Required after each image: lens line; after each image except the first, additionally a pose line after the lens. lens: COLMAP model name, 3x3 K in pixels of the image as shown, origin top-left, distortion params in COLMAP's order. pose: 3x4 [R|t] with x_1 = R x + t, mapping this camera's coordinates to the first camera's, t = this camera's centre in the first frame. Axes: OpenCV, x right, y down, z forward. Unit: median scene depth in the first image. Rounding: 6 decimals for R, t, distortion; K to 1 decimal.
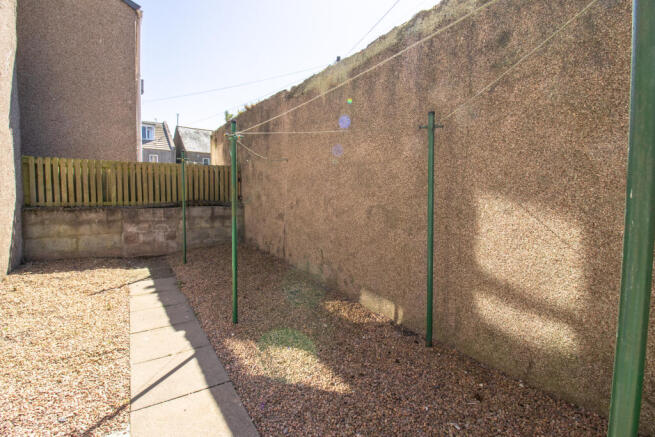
lens RADIAL K [[322.4, 0, 325.6], [0, 322.4, 210.5], [0, 0, 1]] dist [0.001035, 0.000011]
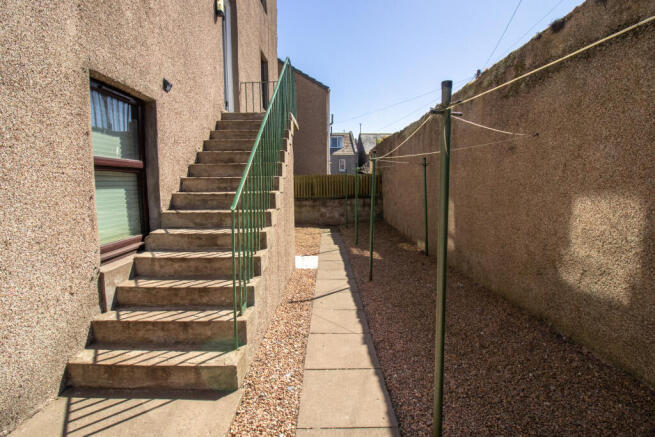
lens RADIAL K [[309.0, 0, 326.6], [0, 309.0, 214.4], [0, 0, 1]] dist [-0.000156, -0.000081]
pose [[0.855211, 0.028463, -0.517498, 0.350133], [-0.012267, 0.999323, 0.034691, 0.018831], [0.518135, -0.023320, 0.854981, -0.536792]]
